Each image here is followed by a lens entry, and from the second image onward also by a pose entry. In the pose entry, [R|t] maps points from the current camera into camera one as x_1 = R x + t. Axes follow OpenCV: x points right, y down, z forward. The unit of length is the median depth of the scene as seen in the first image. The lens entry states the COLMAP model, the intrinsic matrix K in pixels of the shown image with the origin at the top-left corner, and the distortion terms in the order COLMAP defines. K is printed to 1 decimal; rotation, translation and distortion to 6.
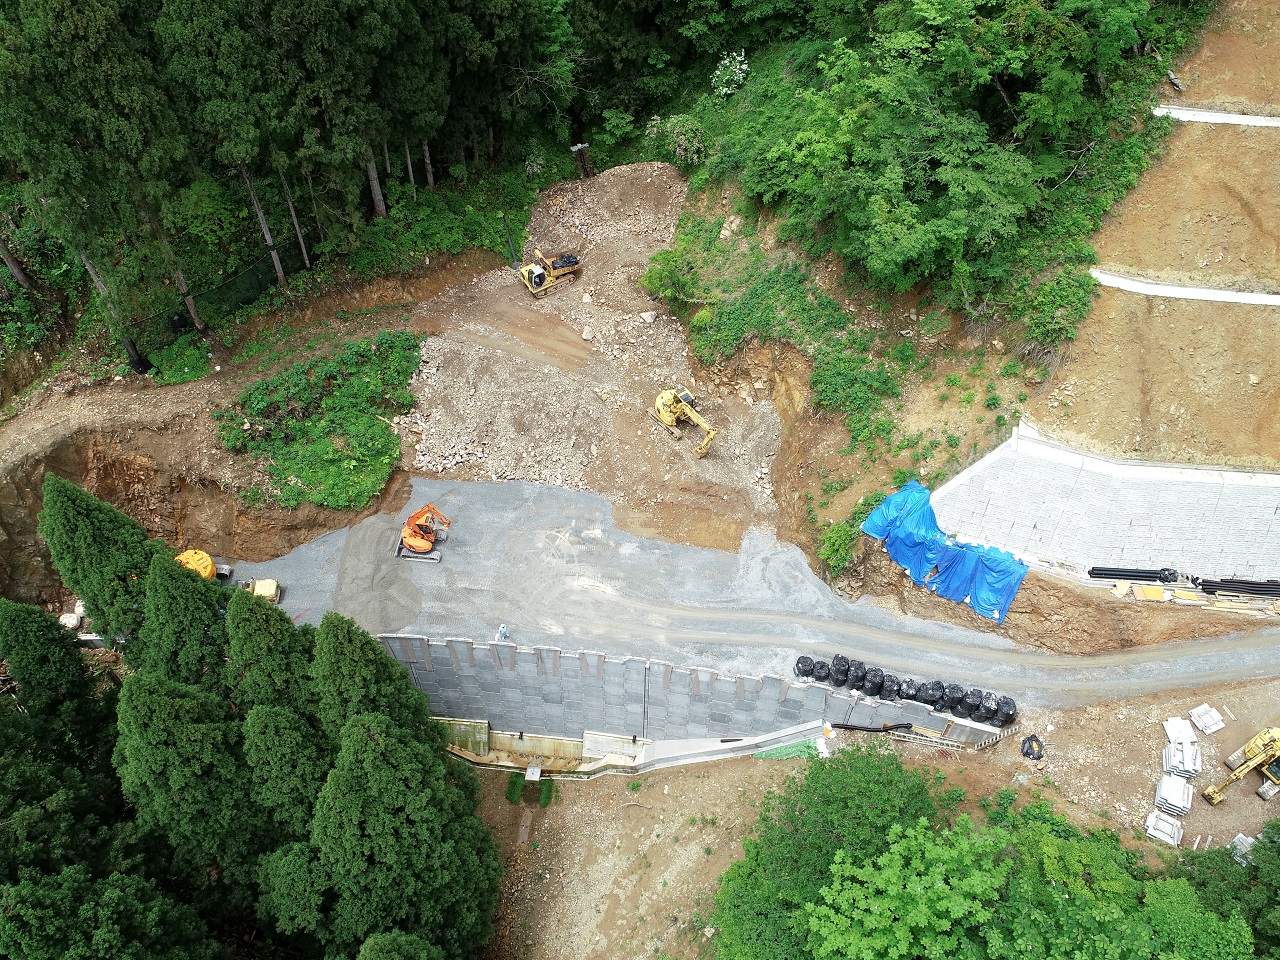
lens RADIAL K [[960.9, 0, 639.7], [0, 960.9, 484.0], [0, 0, 1]] dist [-0.004445, -0.001045]
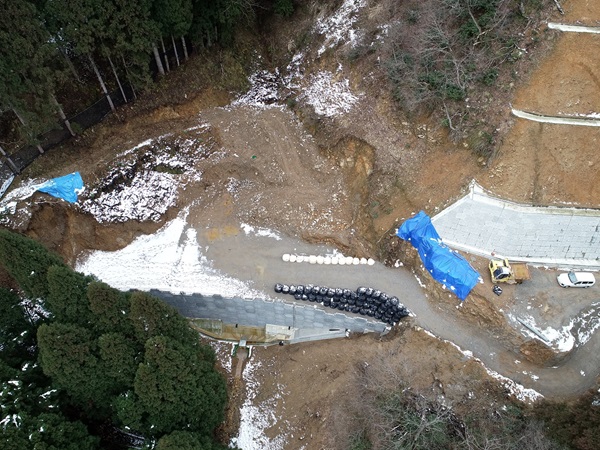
lens RADIAL K [[450.4, 0, 300.6], [0, 450.4, 228.9], [0, 0, 1]] dist [-0.004445, -0.001045]
pose [[0.999980, -0.005829, -0.002428, 0.027273], [0.006077, 0.992862, 0.119116, -0.087275], [0.001717, -0.119128, 0.992877, 0.036479]]
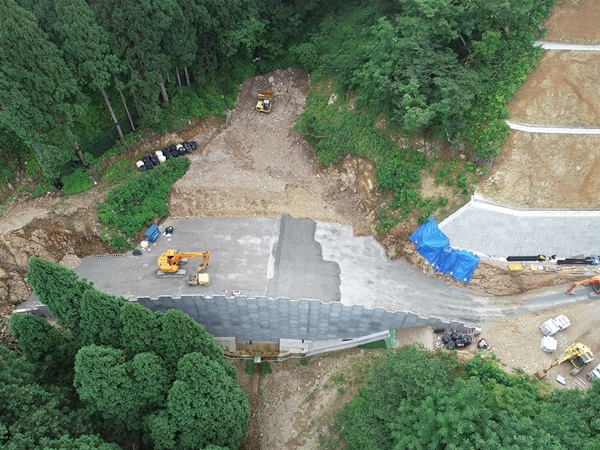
lens RADIAL K [[450.4, 0, 299.7], [0, 450.4, 226.2], [0, 0, 1]] dist [-0.004445, -0.001045]
pose [[0.997416, -0.059965, 0.039557, -0.045765], [0.056821, 0.995463, 0.076324, -0.090150], [-0.043955, -0.073879, 0.996298, -0.008943]]
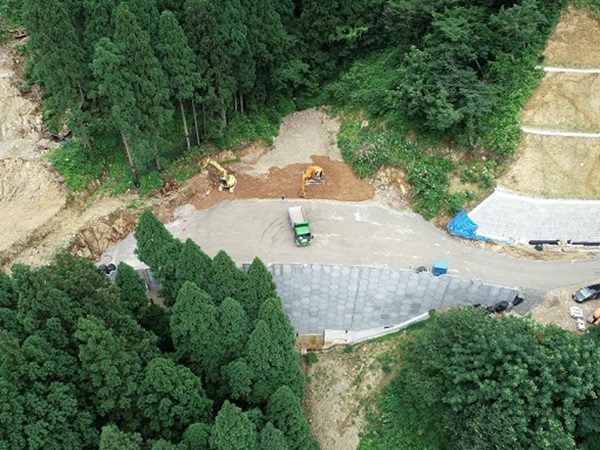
lens RADIAL K [[450.4, 0, 299.9], [0, 450.4, 224.3], [0, 0, 1]] dist [-0.004445, -0.001045]
pose [[0.996450, -0.052899, 0.065495, -0.214675], [0.059517, 0.992836, -0.103606, 0.131116], [-0.059545, 0.107137, 0.992460, -0.154983]]
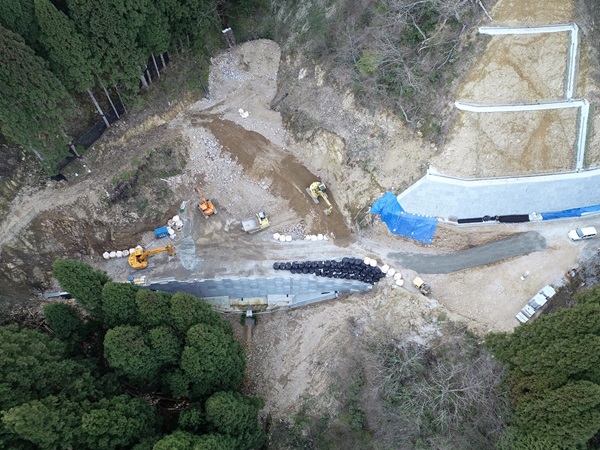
lens RADIAL K [[450.4, 0, 301.0], [0, 450.4, 228.6], [0, 0, 1]] dist [-0.004445, -0.001045]
pose [[0.989598, -0.125697, 0.069965, -0.037905], [0.105469, 0.964688, 0.241357, -0.227466], [-0.097833, -0.231468, 0.967911, -0.140661]]
